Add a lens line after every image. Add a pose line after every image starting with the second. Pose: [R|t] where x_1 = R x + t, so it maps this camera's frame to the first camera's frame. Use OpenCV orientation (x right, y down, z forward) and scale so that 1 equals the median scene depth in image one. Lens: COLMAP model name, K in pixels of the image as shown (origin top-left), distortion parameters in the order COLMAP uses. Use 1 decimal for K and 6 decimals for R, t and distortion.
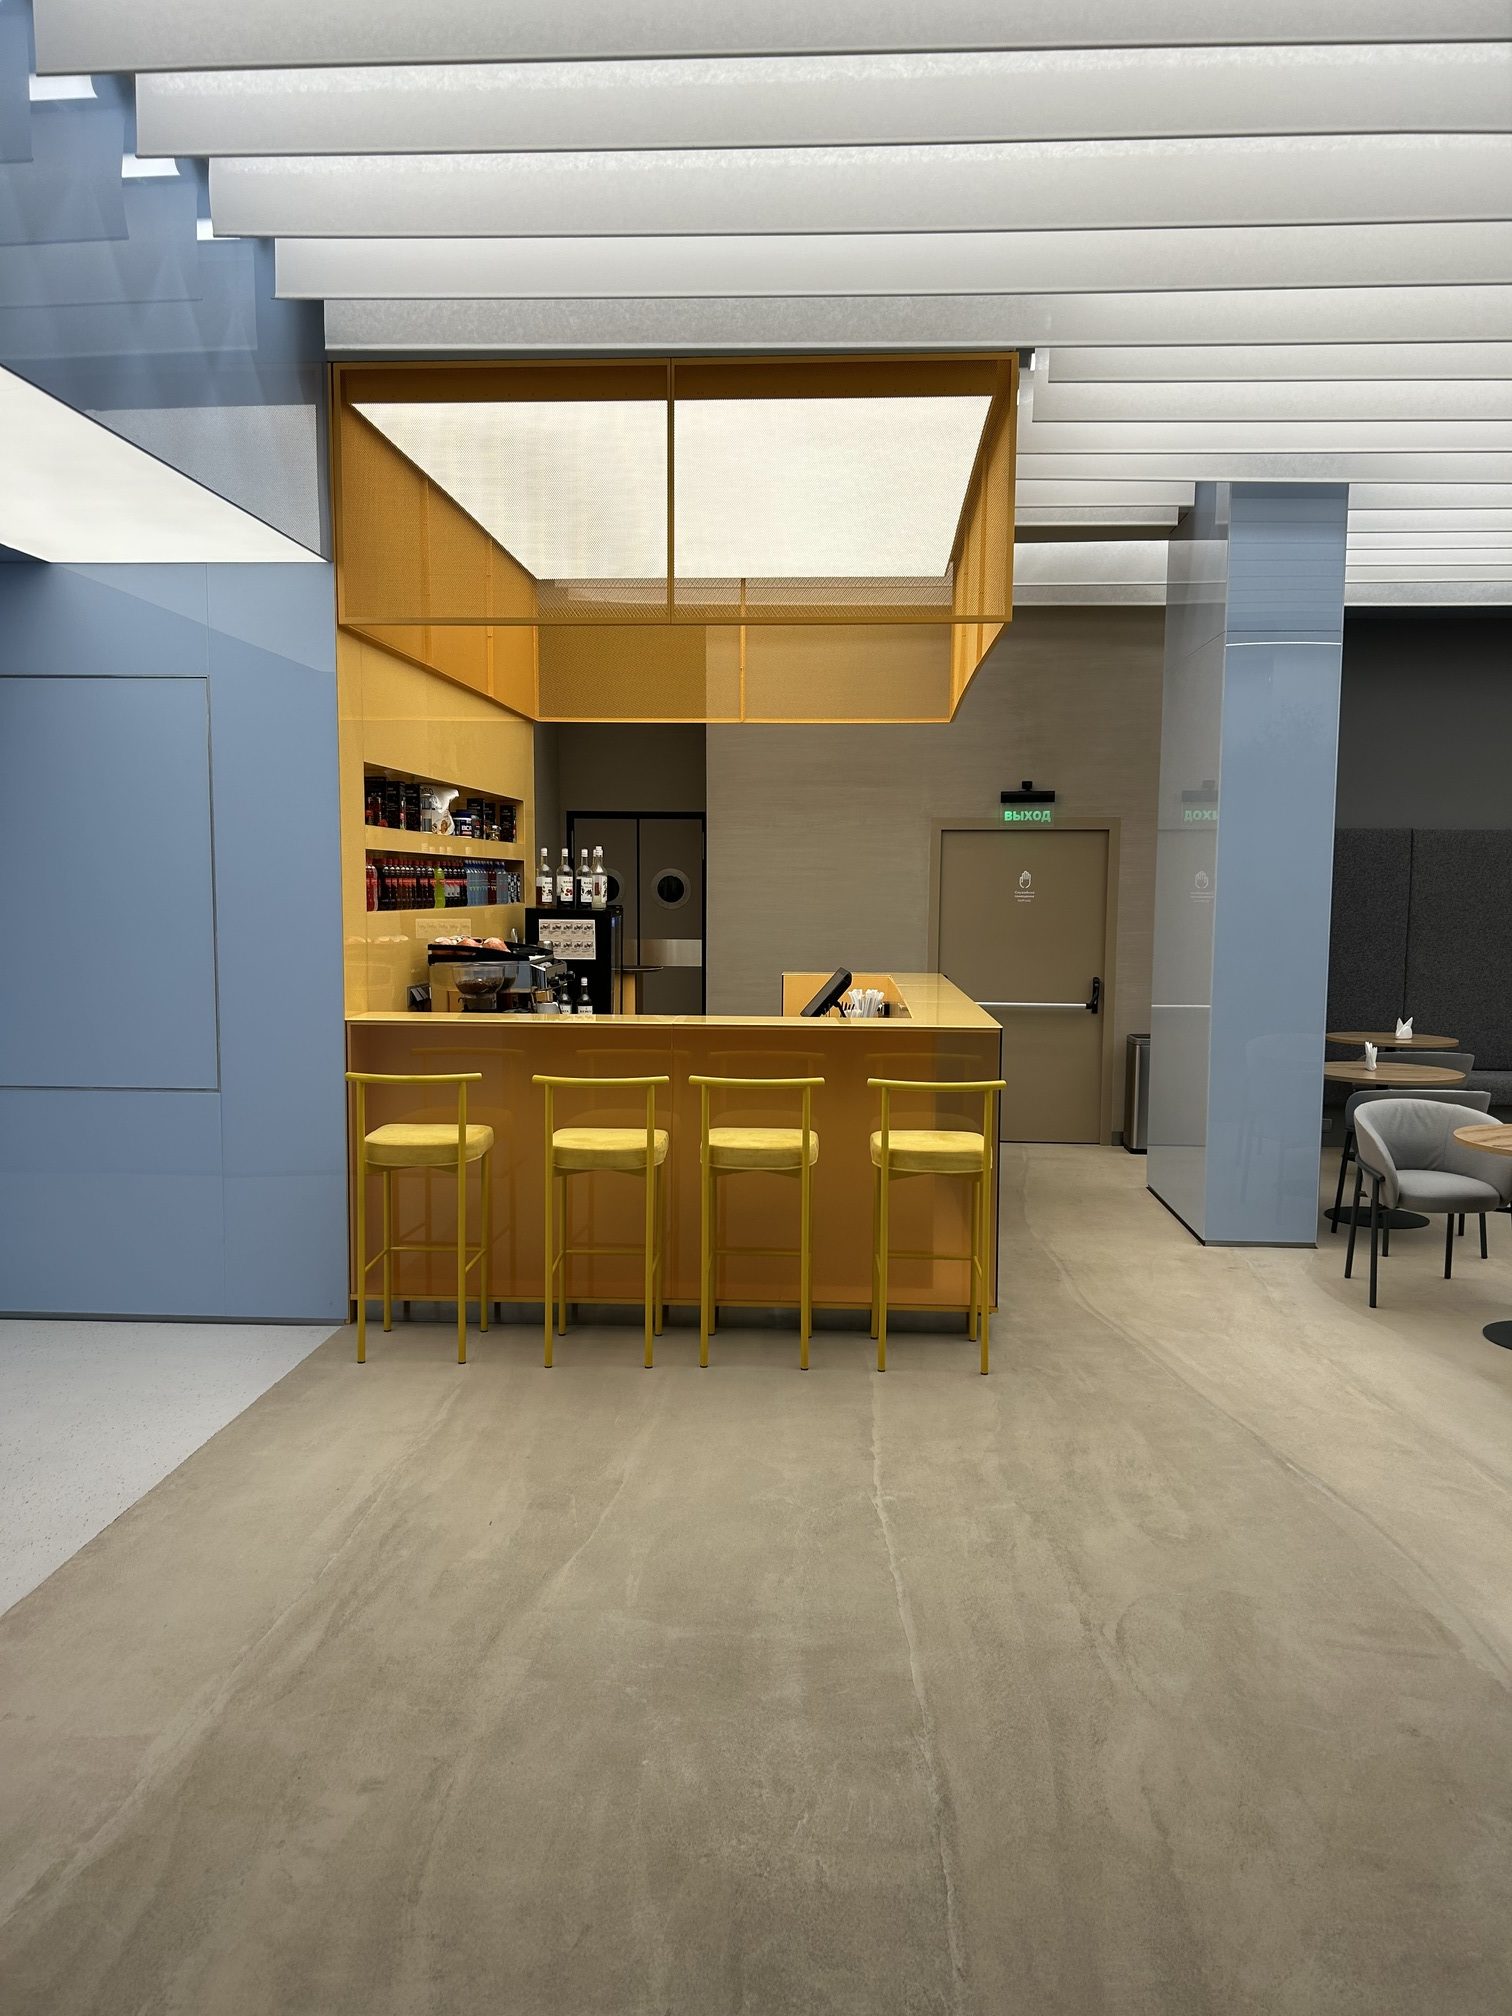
lens RADIAL K [[1513.7, 0, 769.4], [0, 1513.7, 1009.1], [0, 0, 1]] dist [0.043064, -0.047206]
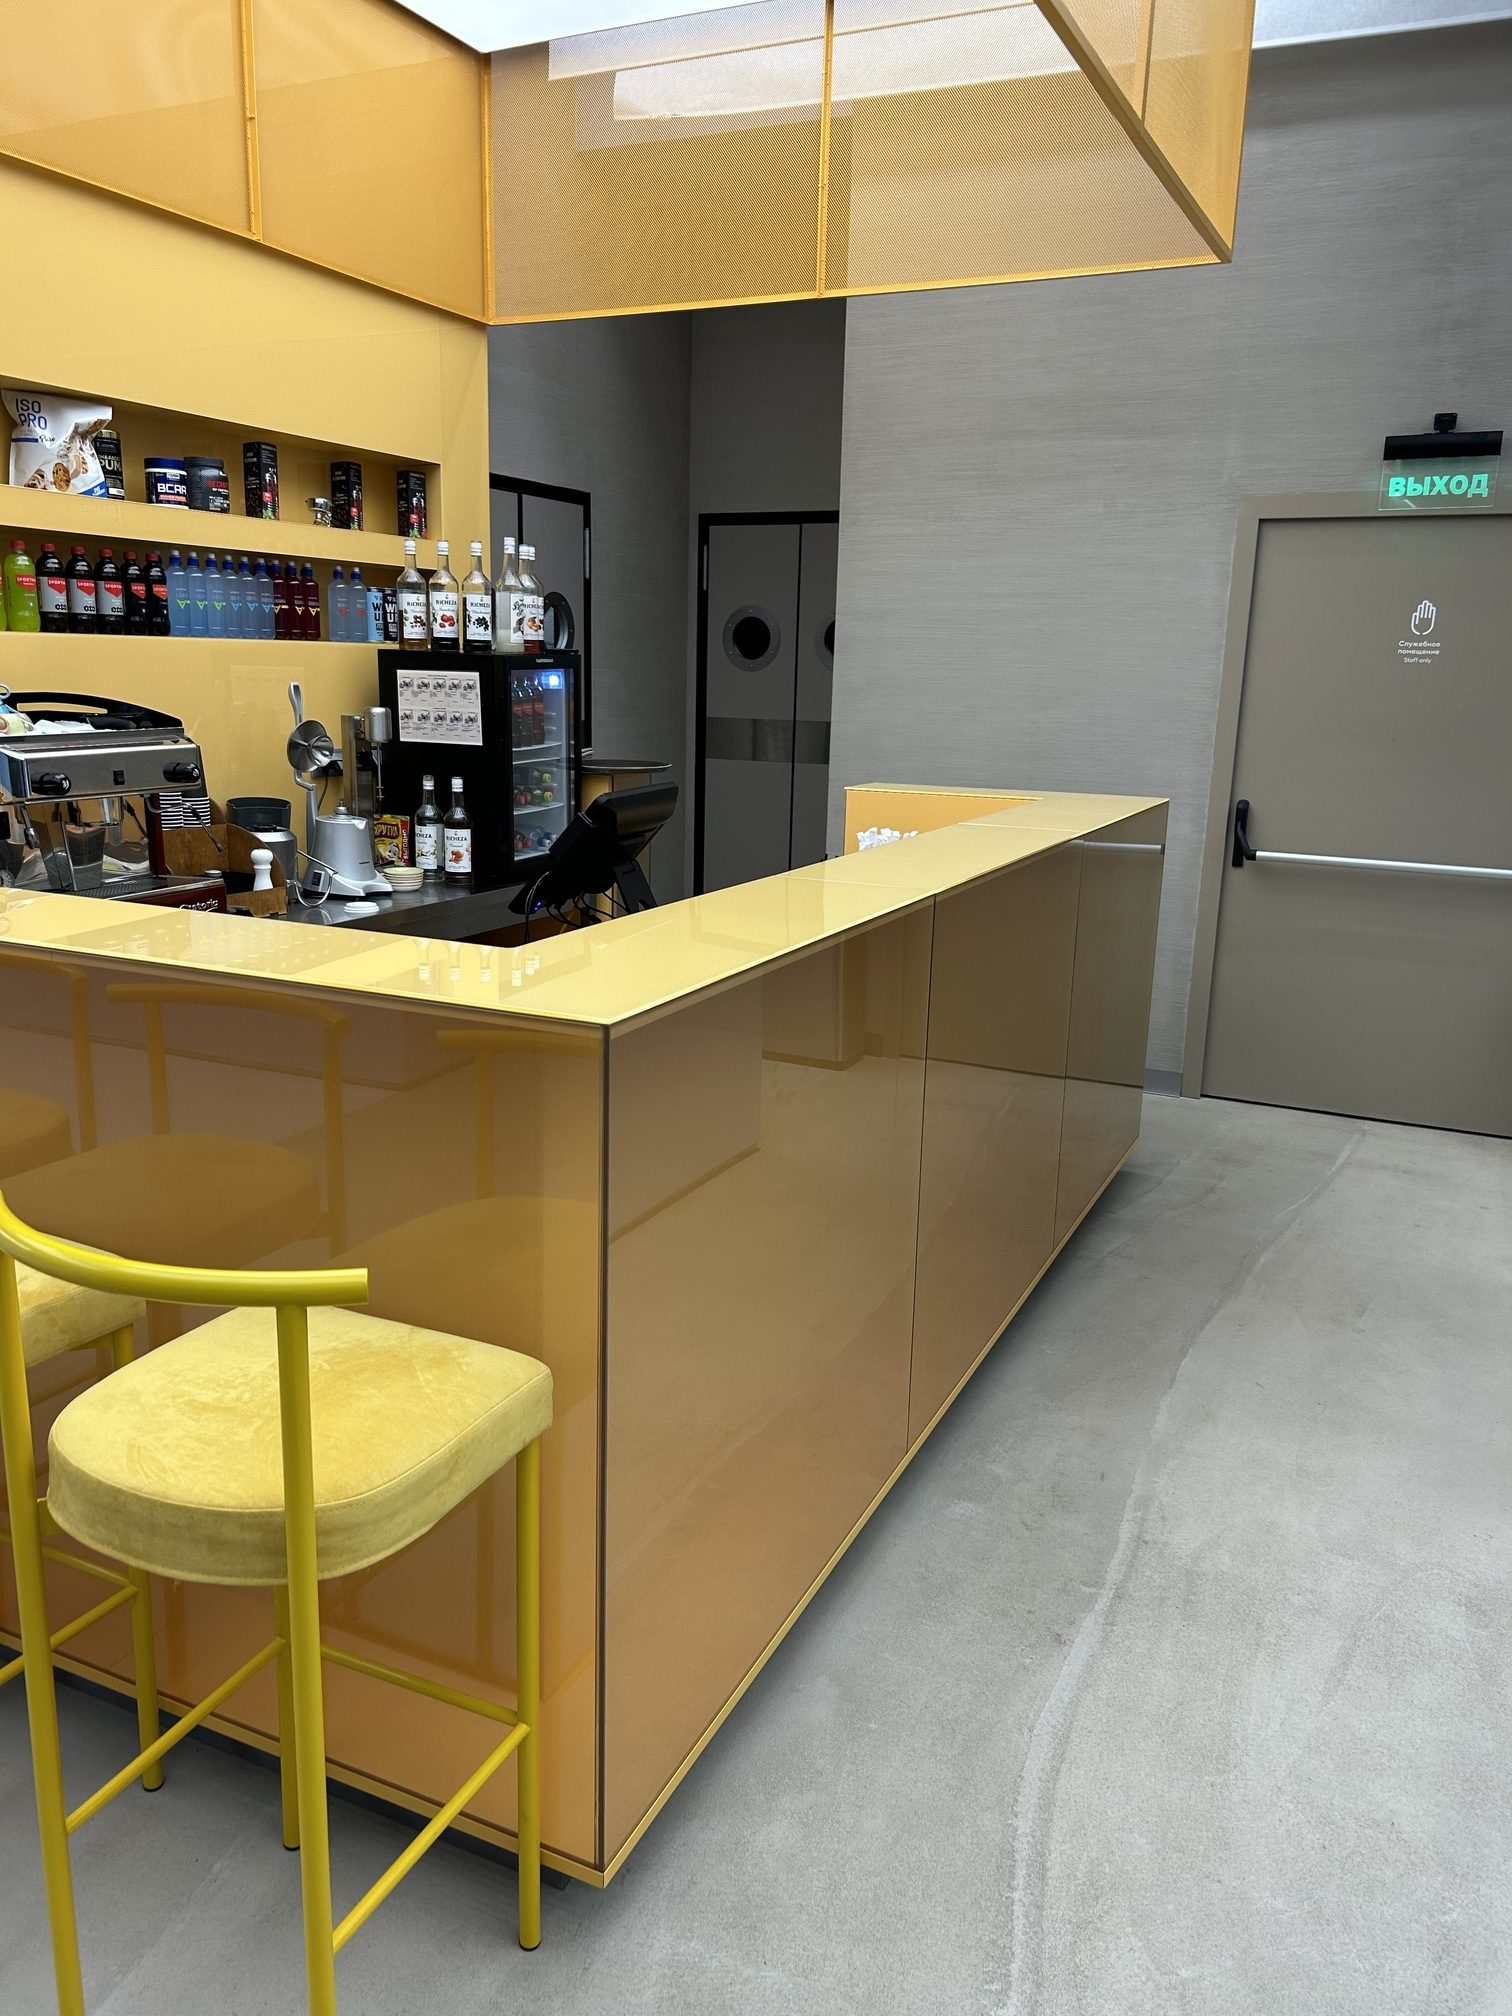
lens RADIAL K [[1513.7, 0, 763.8], [0, 1513.7, 1008.7], [0, 0, 1]] dist [0.043064, -0.047206]
pose [[0.924494, 0.099341, -0.368025, 0.196644], [-0.048314, 0.988196, 0.145376, -0.023104], [0.378123, -0.116618, 0.918381, 0.510952]]
